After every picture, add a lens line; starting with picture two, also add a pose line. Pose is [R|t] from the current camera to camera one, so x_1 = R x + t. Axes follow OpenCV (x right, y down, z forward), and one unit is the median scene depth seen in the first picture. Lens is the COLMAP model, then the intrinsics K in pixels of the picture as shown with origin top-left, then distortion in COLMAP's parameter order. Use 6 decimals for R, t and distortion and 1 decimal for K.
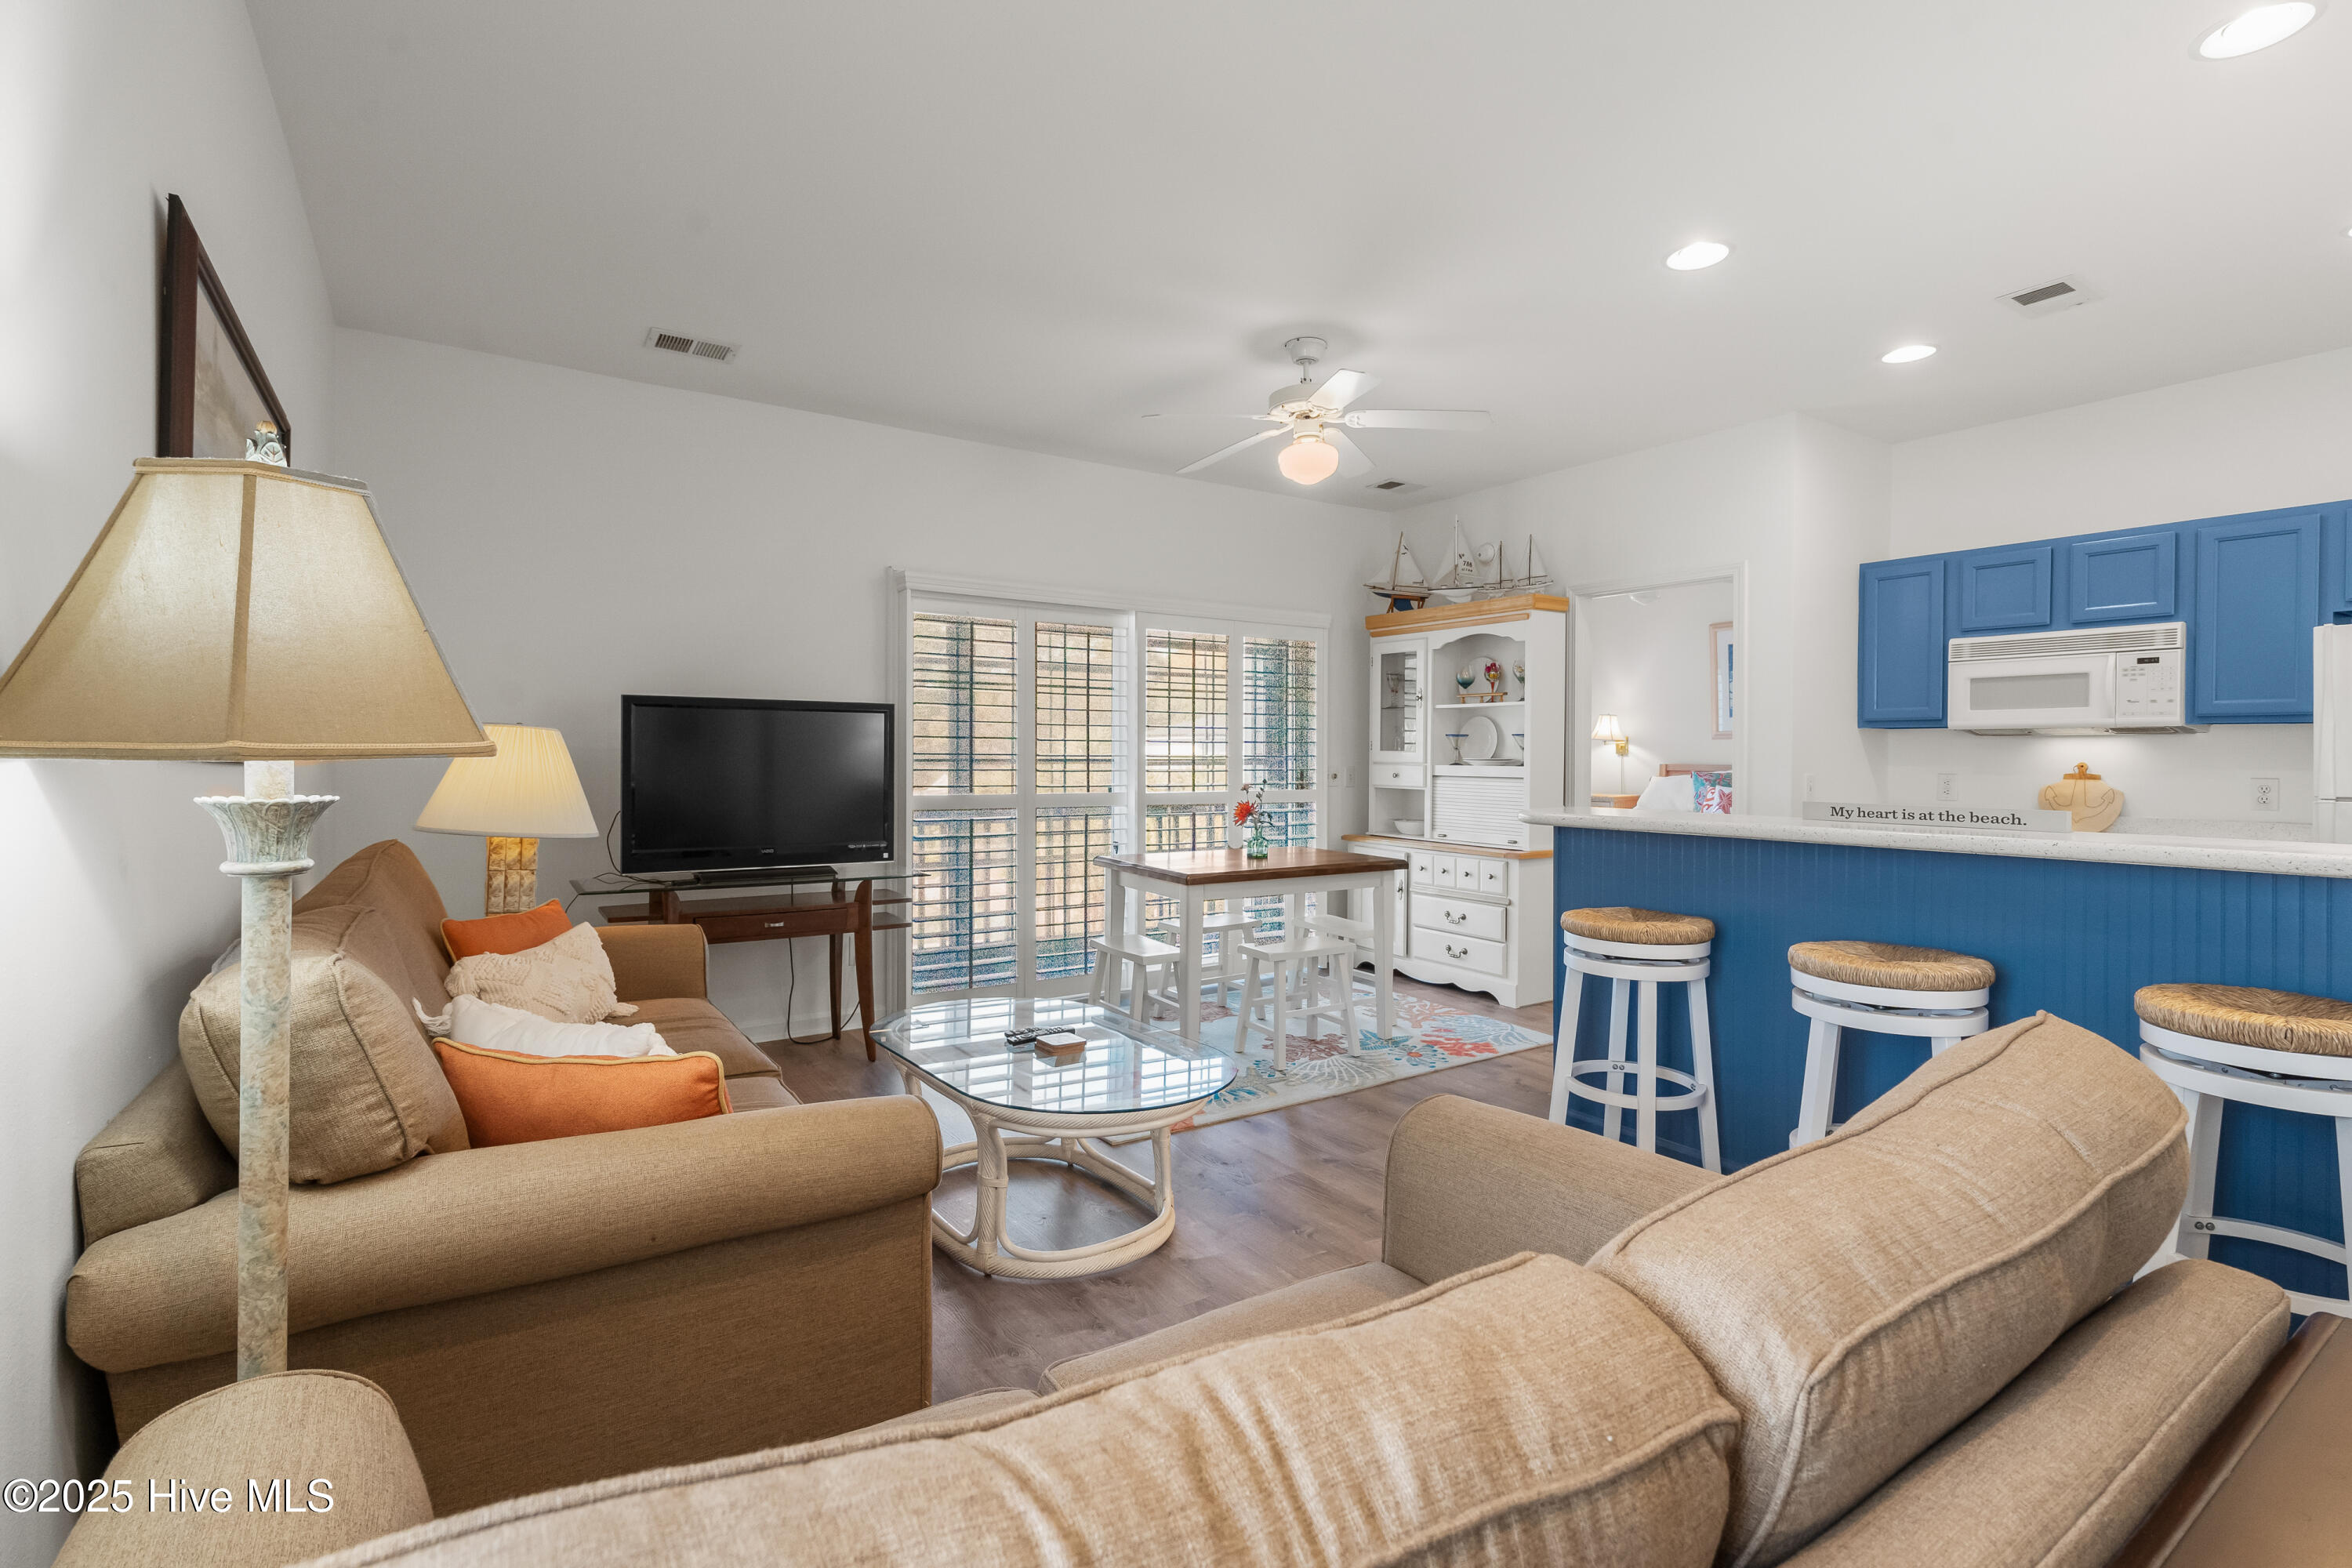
lens RADIAL K [[1081.7, 0, 1168.3], [0, 1081.7, 769.9], [0, 0, 1]] dist [-0.001467, -0.000154]
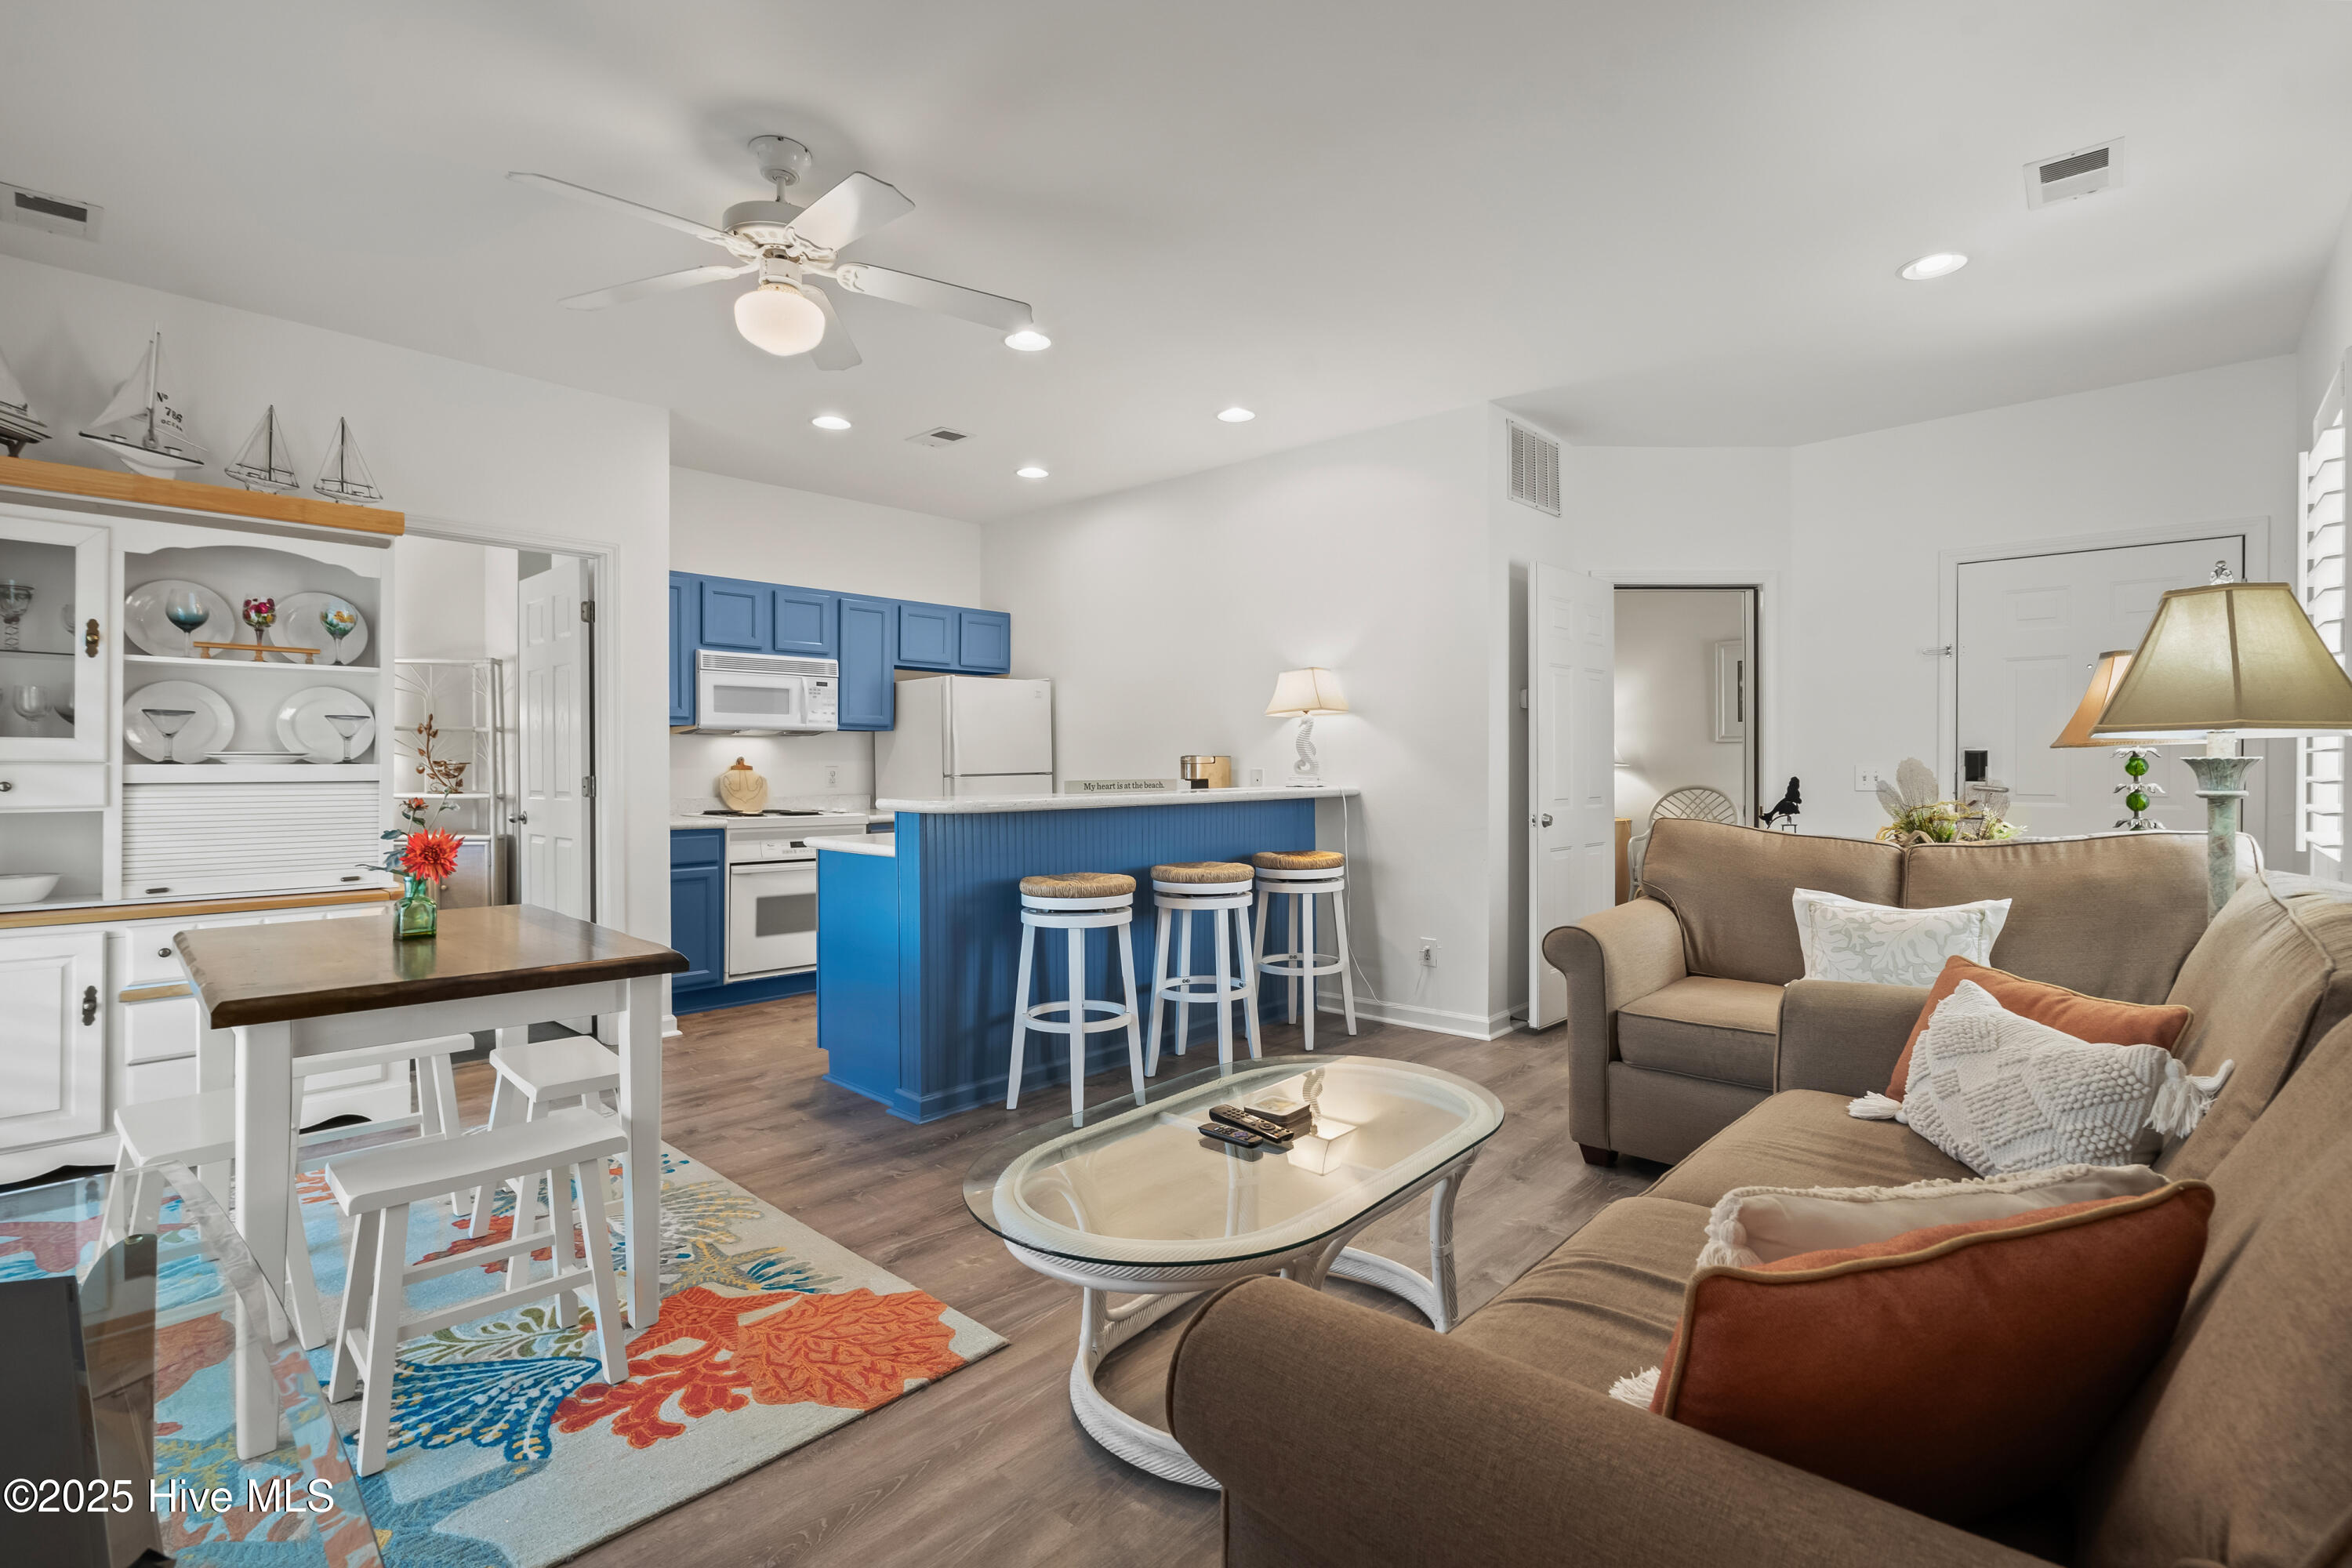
lens RADIAL K [[1081.7, 0, 1168.3], [0, 1081.7, 769.9], [0, 0, 1]] dist [-0.001467, -0.000154]
pose [[-0.198470, -0.012872, 0.980022, -0.582731], [0.012442, 0.999800, 0.015651, -0.005583], [-0.980028, 0.015300, -0.198270, 0.857151]]
